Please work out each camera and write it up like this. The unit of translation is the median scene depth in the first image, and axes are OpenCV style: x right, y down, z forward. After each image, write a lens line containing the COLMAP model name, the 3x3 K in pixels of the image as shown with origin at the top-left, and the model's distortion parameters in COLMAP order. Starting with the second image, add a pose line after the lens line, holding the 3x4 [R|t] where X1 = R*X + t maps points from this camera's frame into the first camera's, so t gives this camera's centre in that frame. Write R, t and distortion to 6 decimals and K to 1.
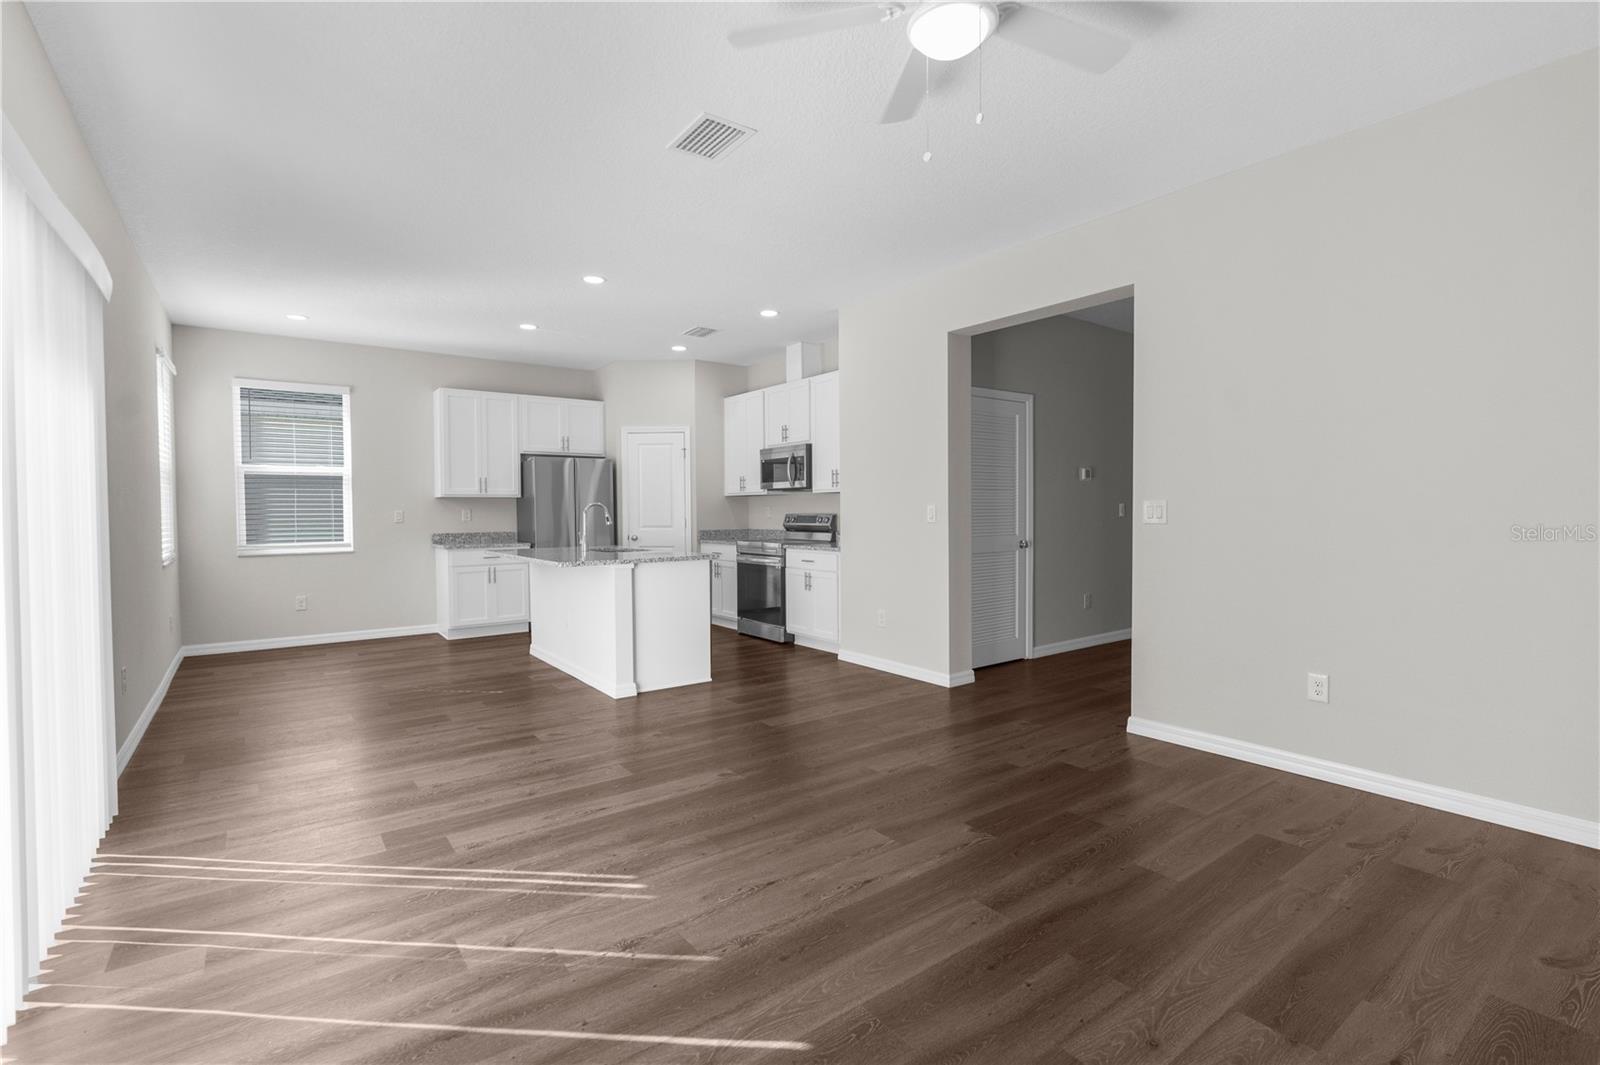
lens RADIAL K [[733.9, 0, 803.7], [0, 733.9, 526.5], [0, 0, 1]] dist [-0.011478, 0.005540]
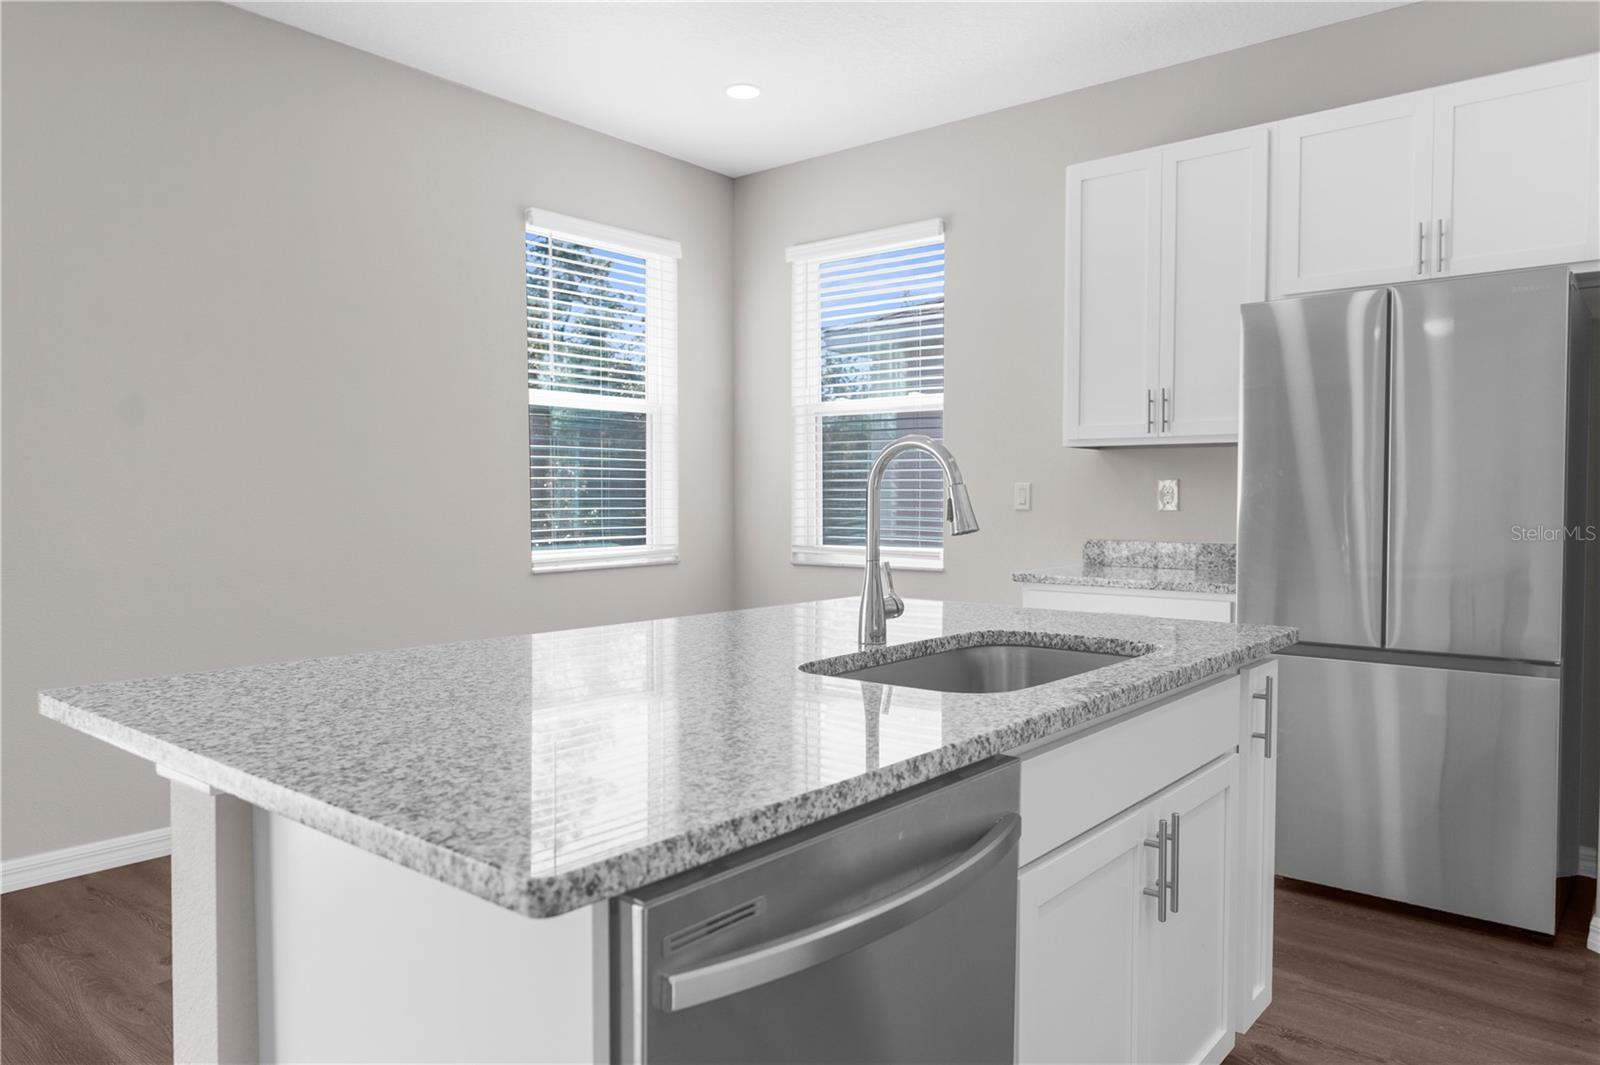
lens RADIAL K [[1055.7, 0, 791.1], [0, 1055.7, 532.4], [0, 0, 1]] dist [-0.007056, 0.008184]
pose [[0.244698, 0.039767, -0.968784, 0.019440], [-0.025758, 0.999073, 0.034504, -0.011465], [0.969257, 0.016511, 0.245495, 0.780146]]
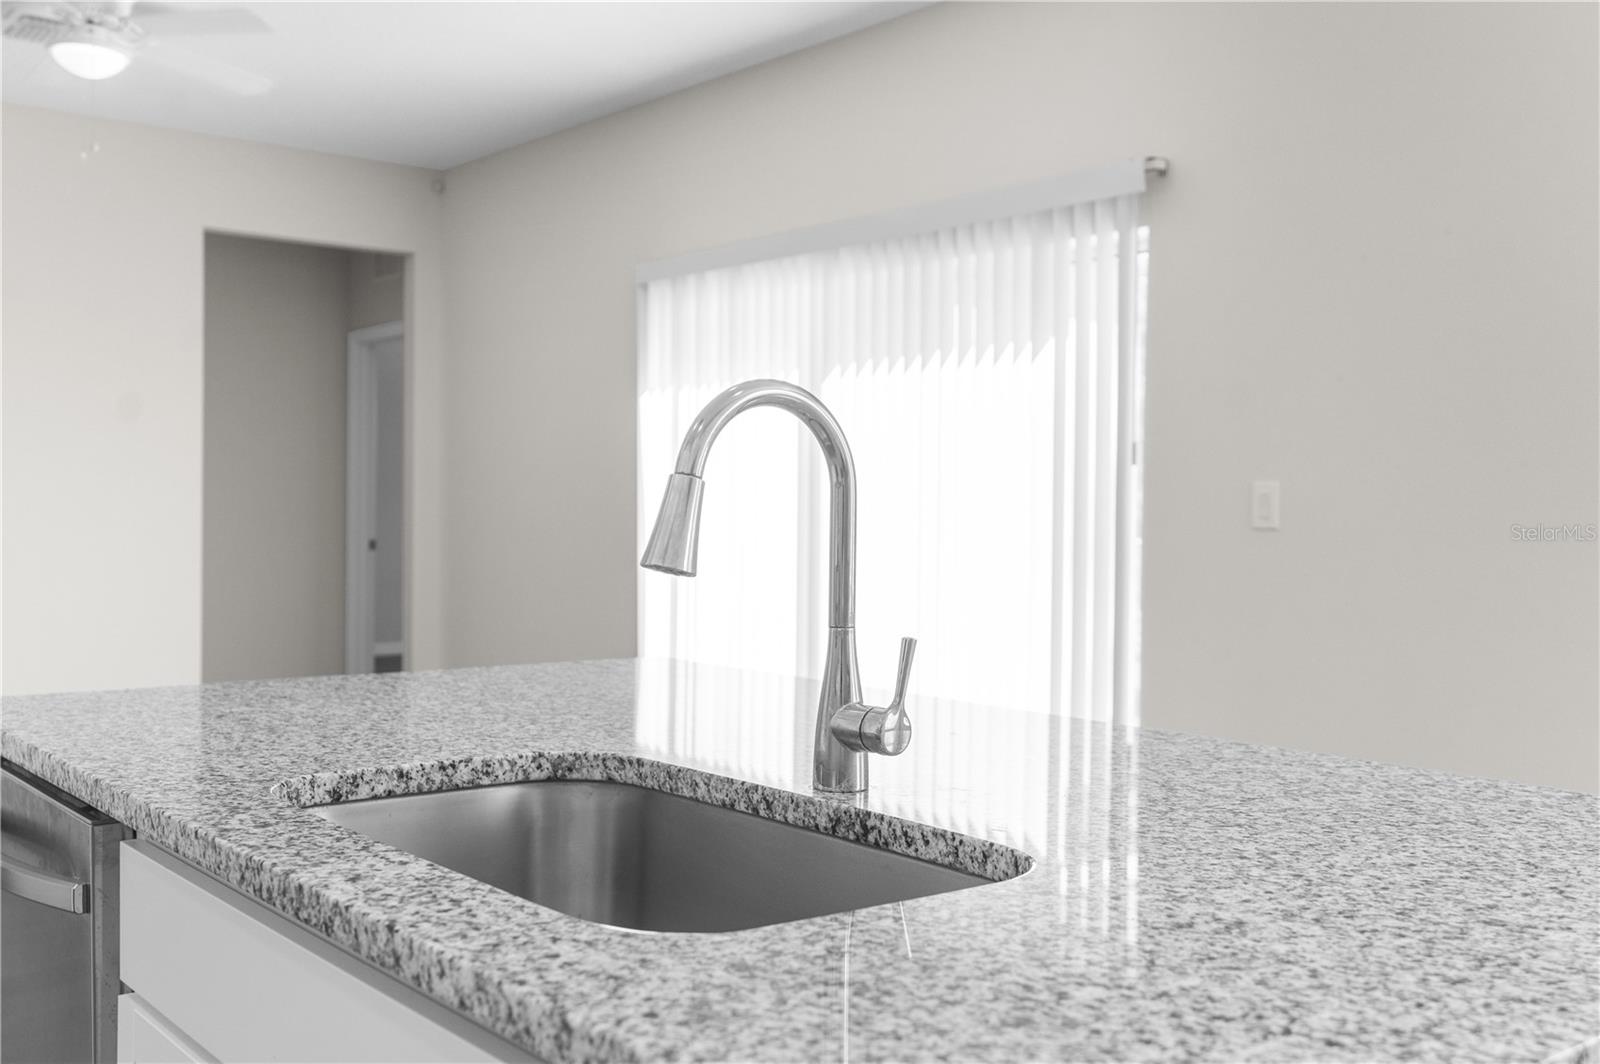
lens RADIAL K [[1569.7, 0, 778.6], [0, 1569.7, 522.1], [0, 0, 1]] dist [0.025875, 0.000000]
pose [[-0.999745, -0.004832, -0.022052, -0.248780], [-0.005556, 0.999445, 0.032854, -0.016611], [0.021881, 0.032968, -0.999217, 1.103826]]
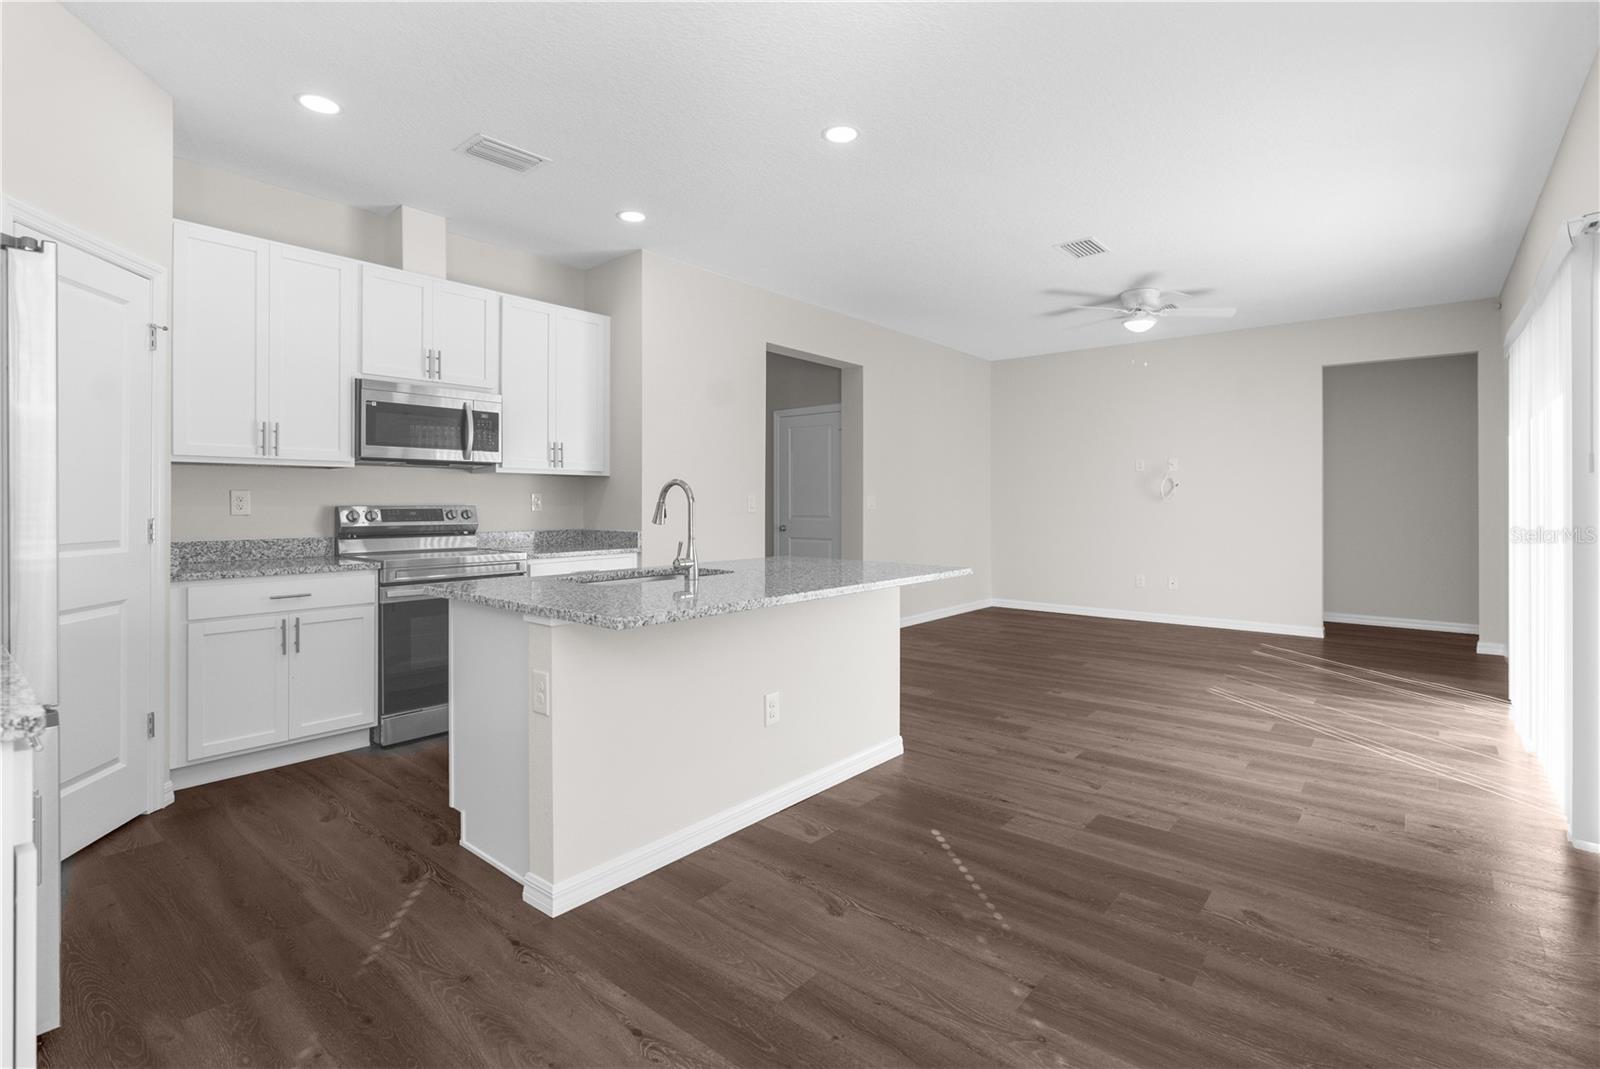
lens RADIAL K [[733.9, 0, 798.8], [0, 733.9, 505.8], [0, 0, 1]] dist [-0.011478, 0.005540]
pose [[-0.224846, 0.002284, 0.974392, -0.688319], [0.023180, 0.999727, 0.003006, -0.012960], [-0.974119, 0.023263, -0.224837, 0.910730]]
